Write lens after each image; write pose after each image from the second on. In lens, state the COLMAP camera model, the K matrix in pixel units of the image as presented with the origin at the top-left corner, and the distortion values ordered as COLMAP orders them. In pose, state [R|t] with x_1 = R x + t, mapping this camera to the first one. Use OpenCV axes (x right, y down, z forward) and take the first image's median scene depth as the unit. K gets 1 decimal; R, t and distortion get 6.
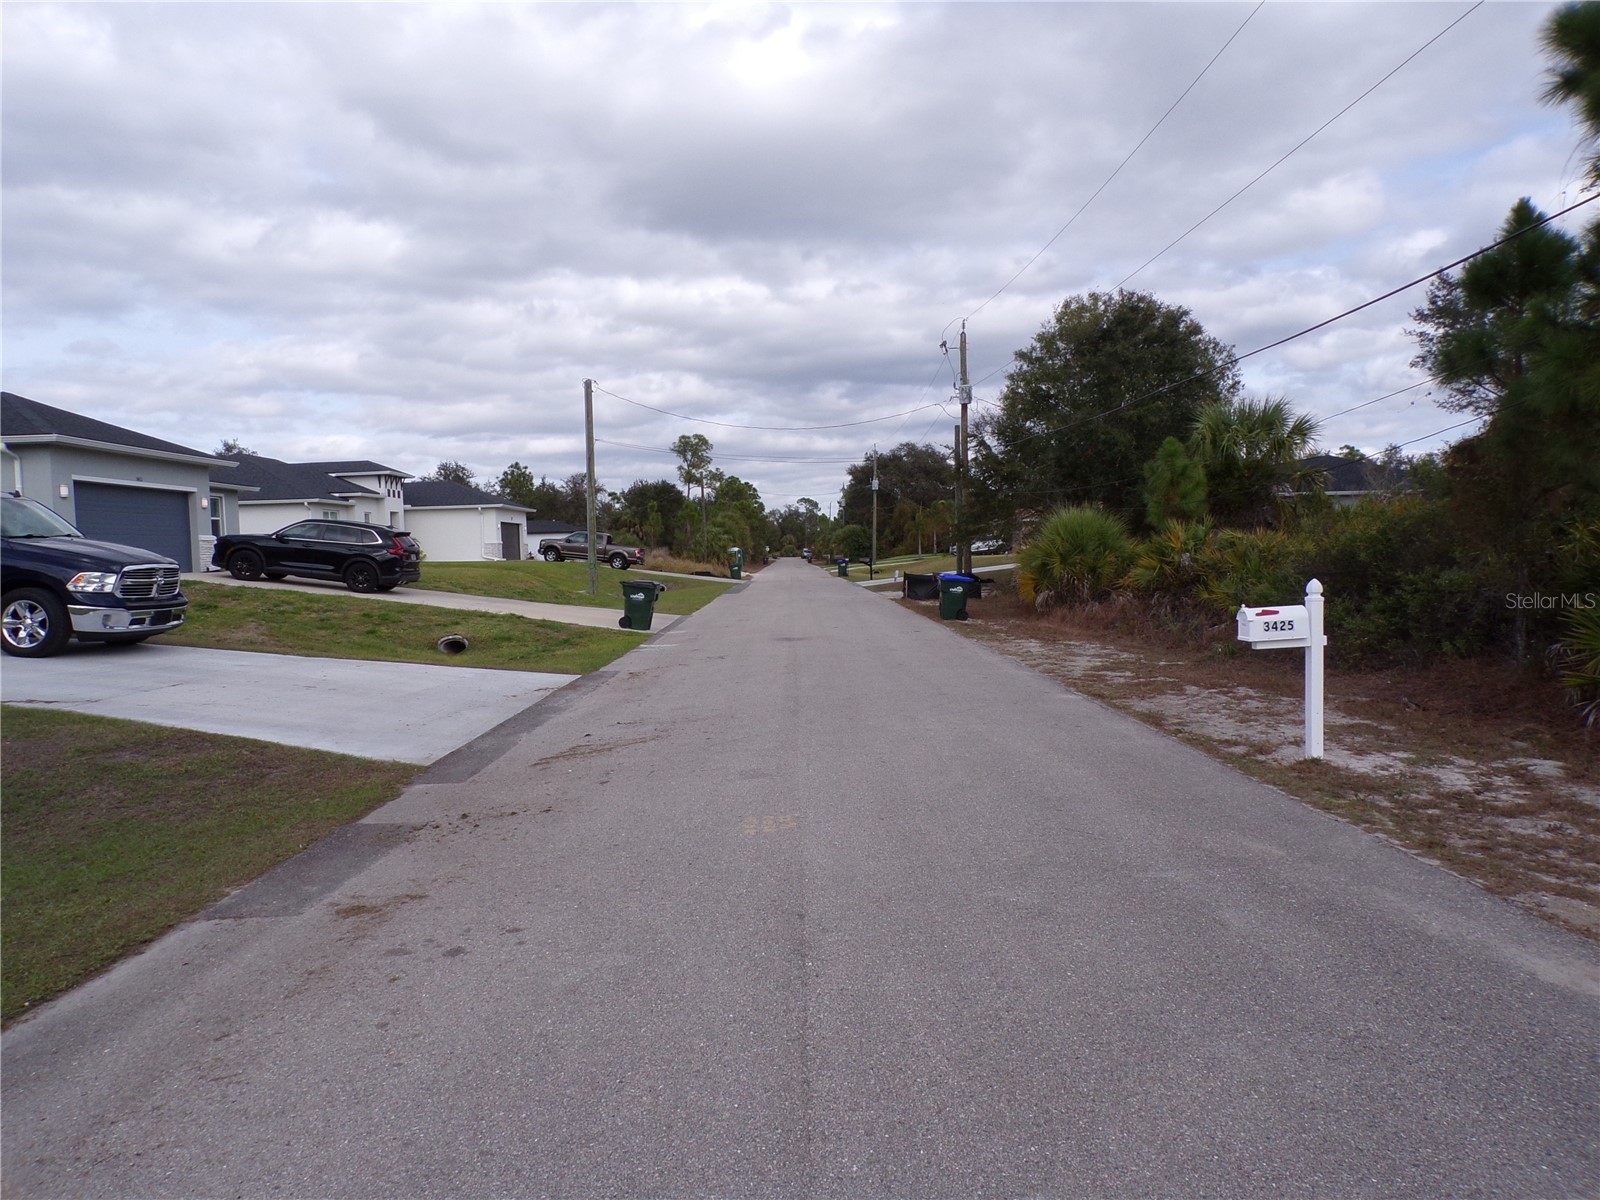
lens RADIAL K [[1079.4, 0, 798.2], [0, 1079.4, 623.2], [0, 0, 1]] dist [0.002221, 0.020445]
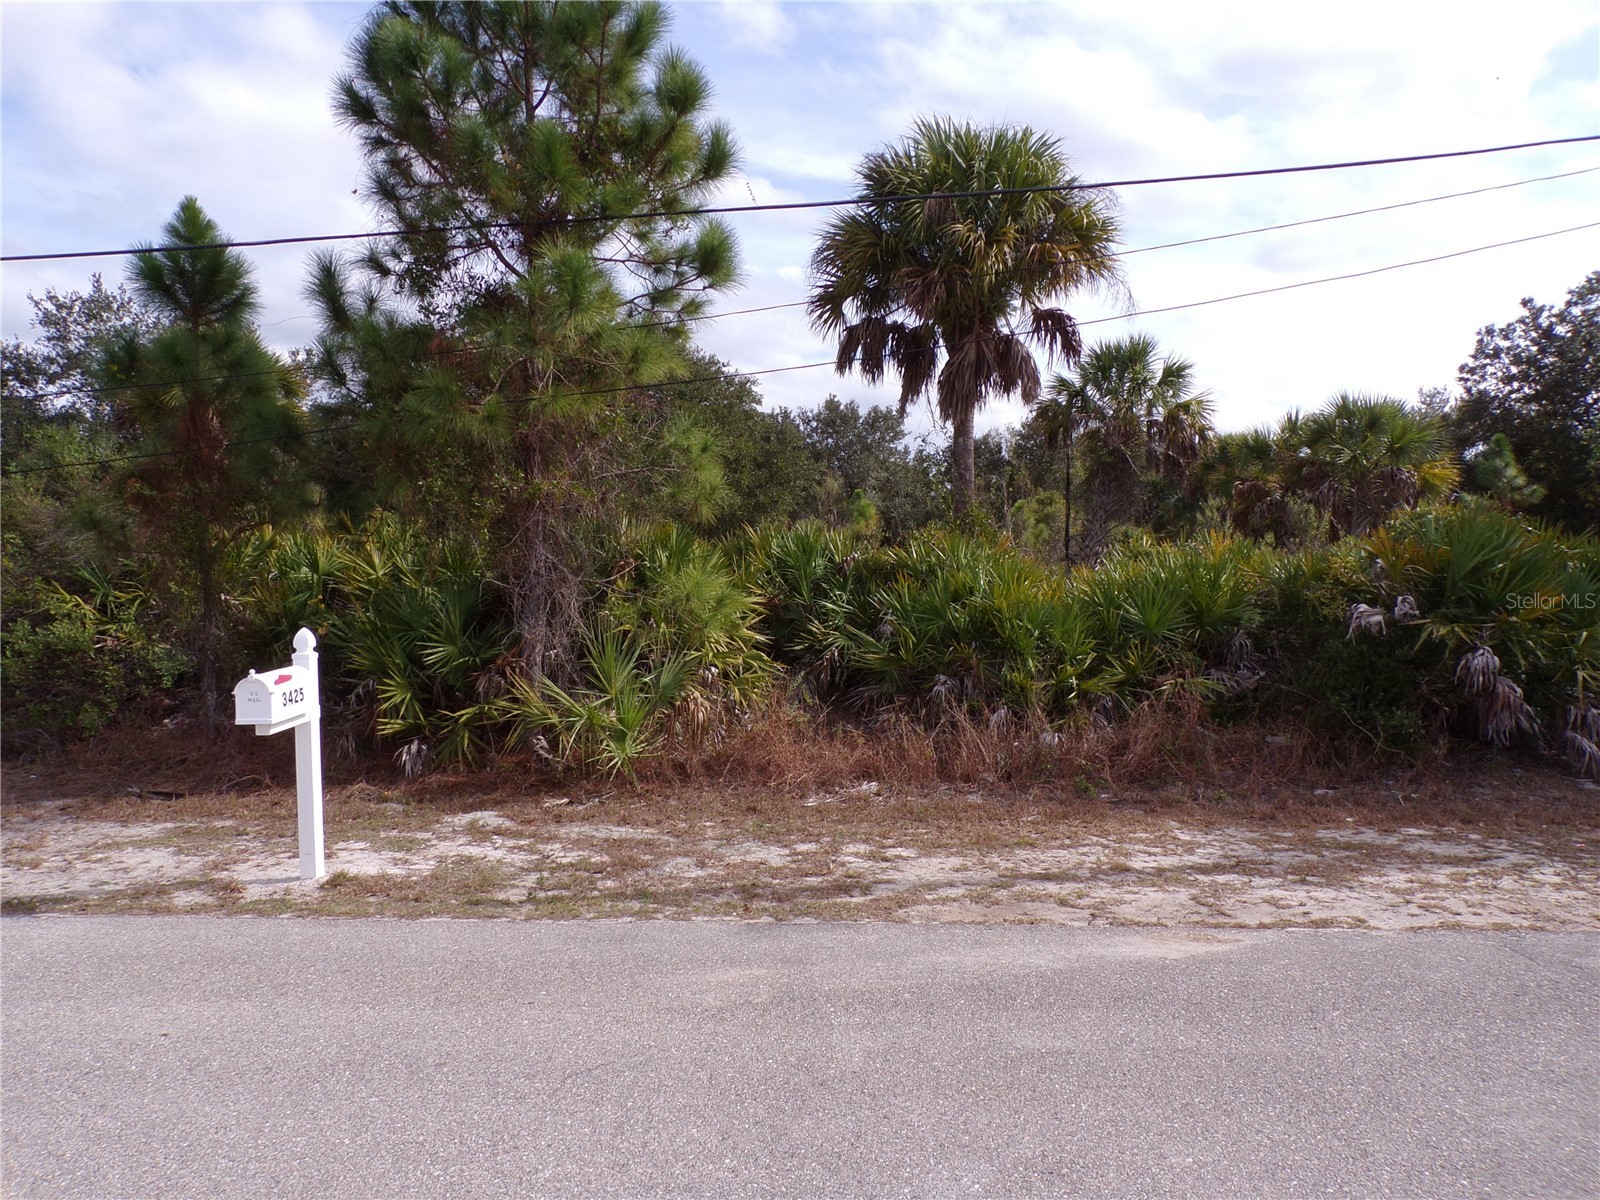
lens RADIAL K [[1099.1, 0, 800.0], [0, 1099.1, 600.0], [0, 0, 1]] dist [-0.006987, -0.000795]
pose [[0.089127, -0.001028, 0.996020, -0.033991], [0.080206, 0.996759, -0.006148, -0.004389], [-0.992786, 0.080434, 0.088921, 0.092541]]
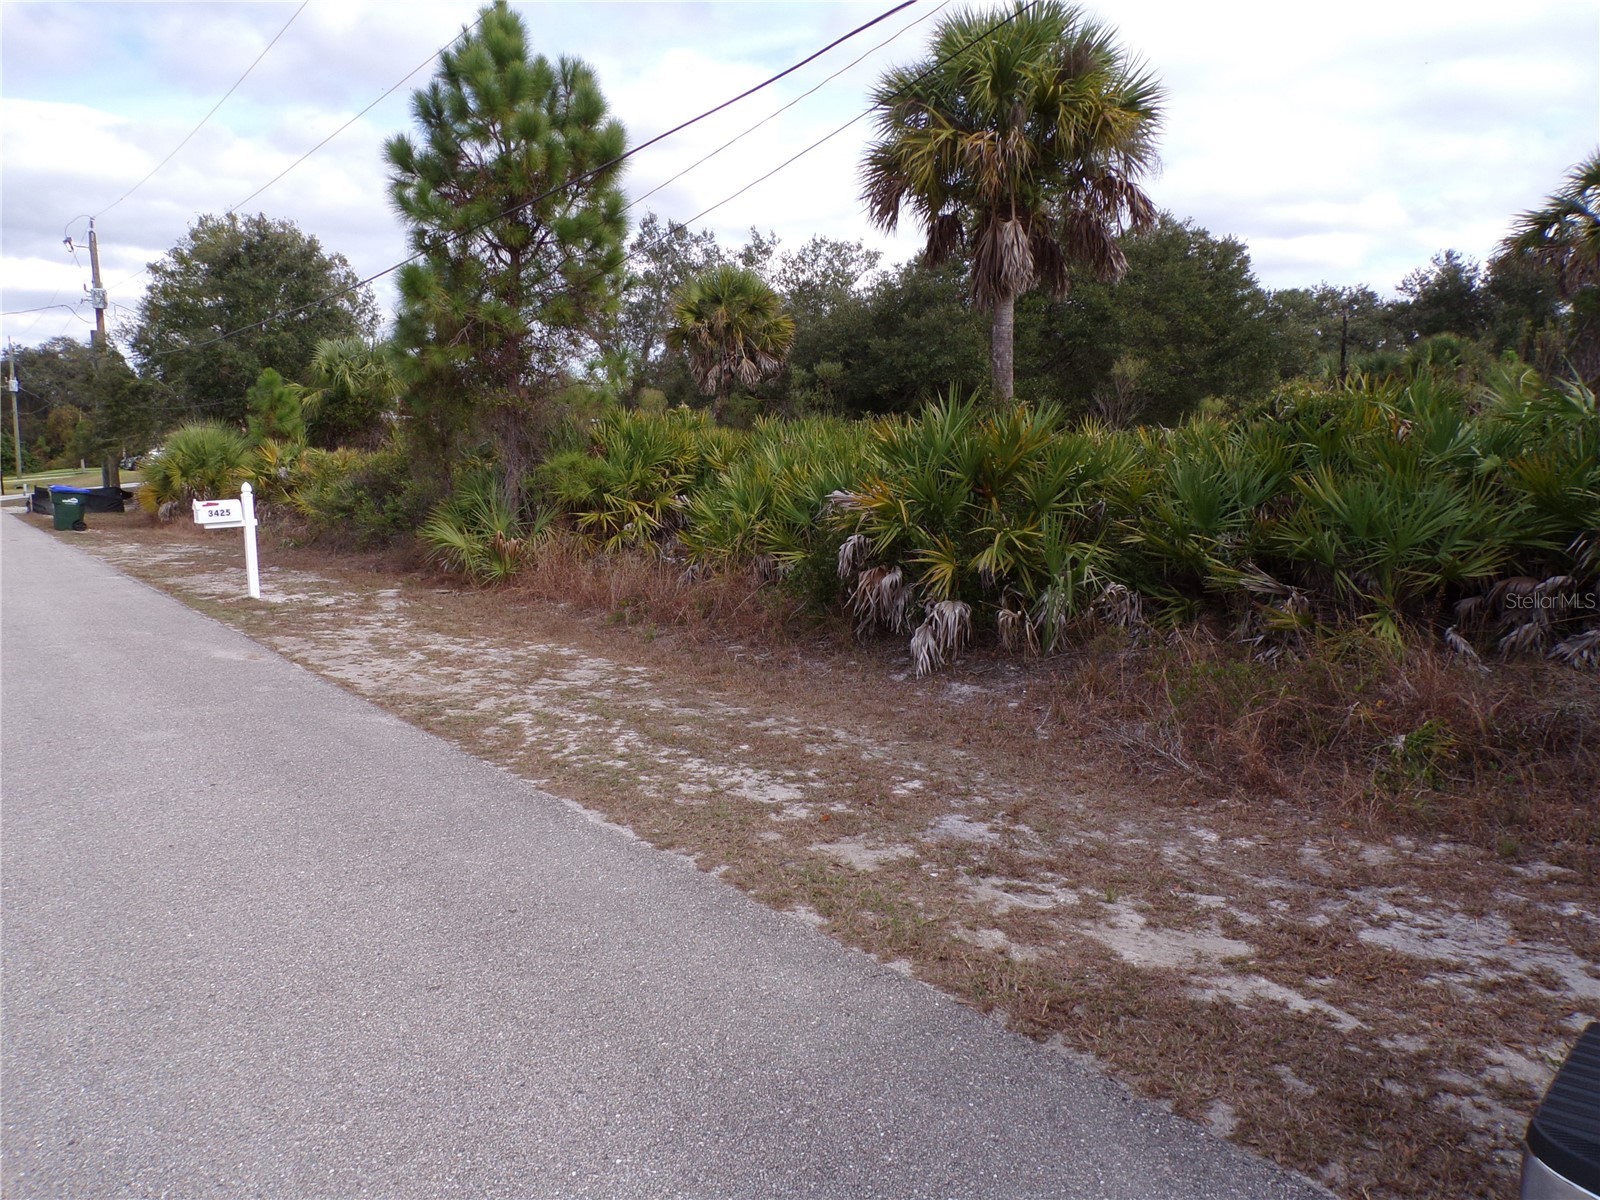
lens RADIAL K [[1099.1, 0, 800.0], [0, 1099.1, 600.0], [0, 0, 1]] dist [-0.006987, -0.000795]
pose [[0.782328, -0.062420, 0.619731, 0.017361], [0.029673, 0.997571, 0.063019, 0.007883], [-0.622159, -0.030913, 0.782280, -0.111959]]
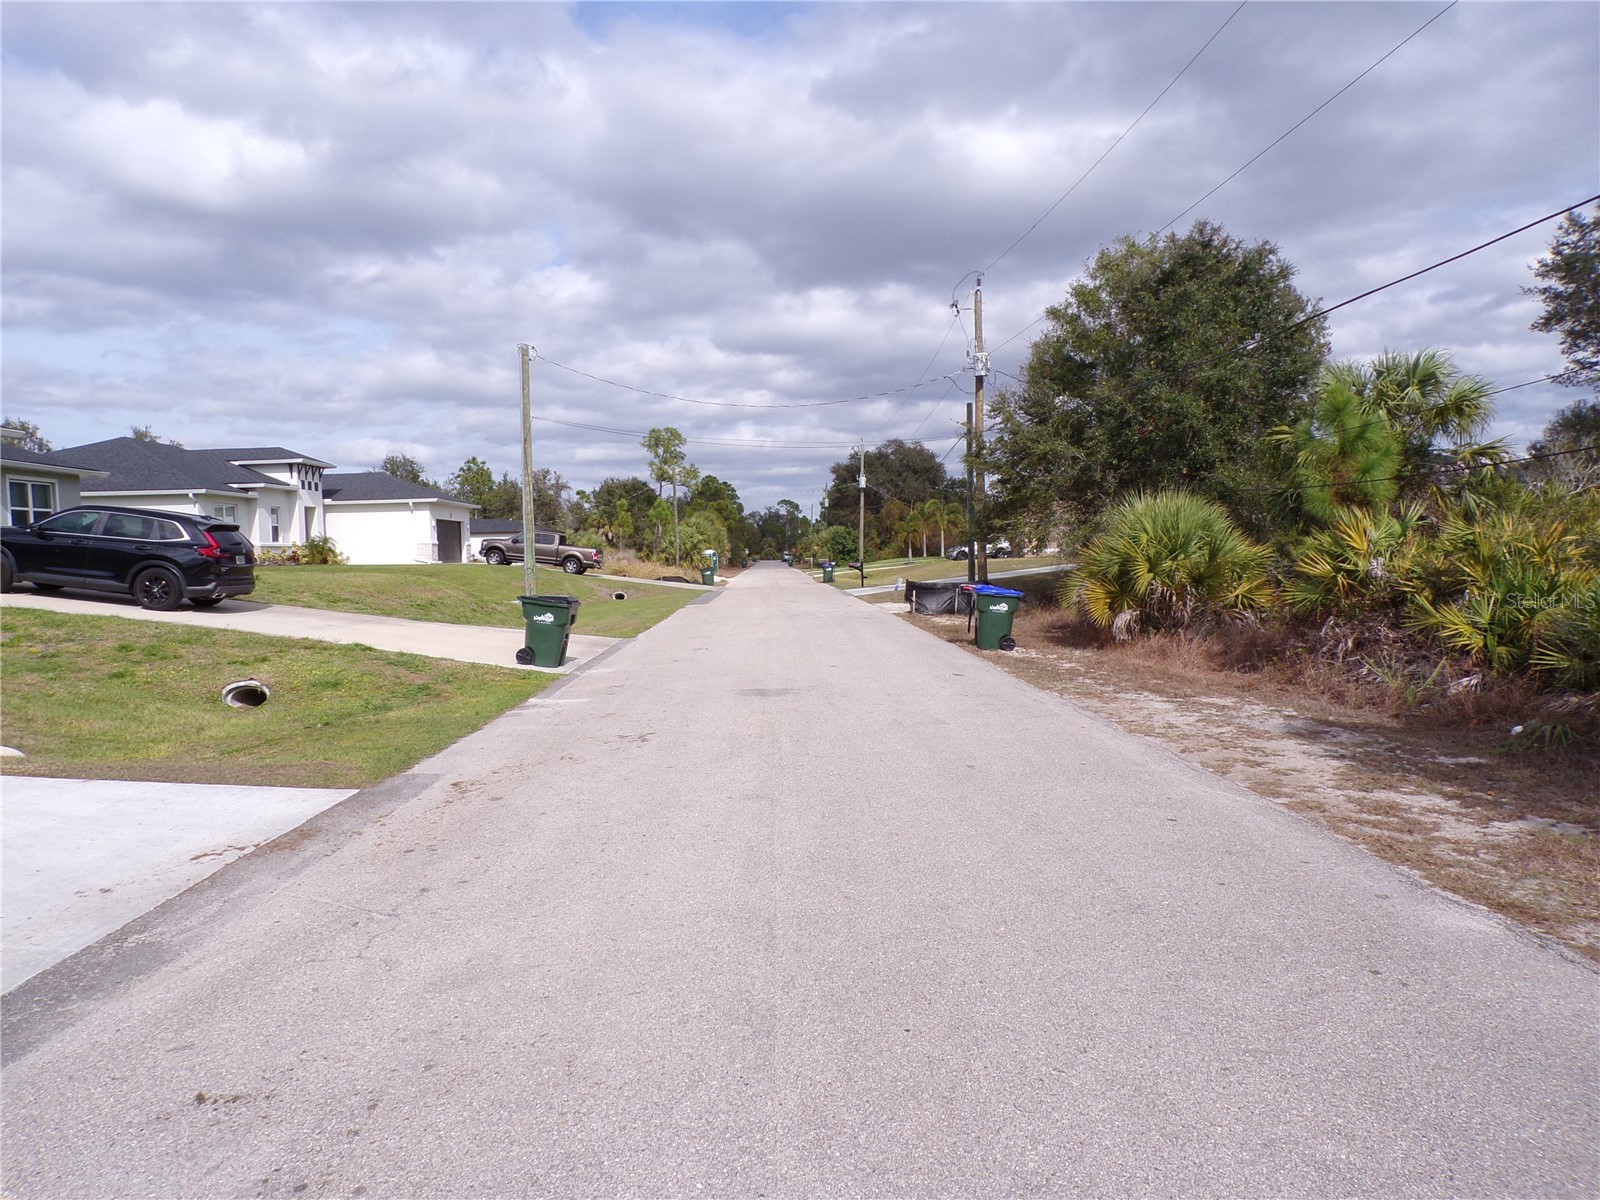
lens RADIAL K [[1079.4, 0, 798.2], [0, 1079.4, 623.2], [0, 0, 1]] dist [0.002221, 0.020445]
pose [[0.999832, 0.001874, 0.018228, 0.000231], [-0.001823, 0.999994, -0.002832, -0.008489], [-0.018234, 0.002798, 0.999830, 0.132138]]
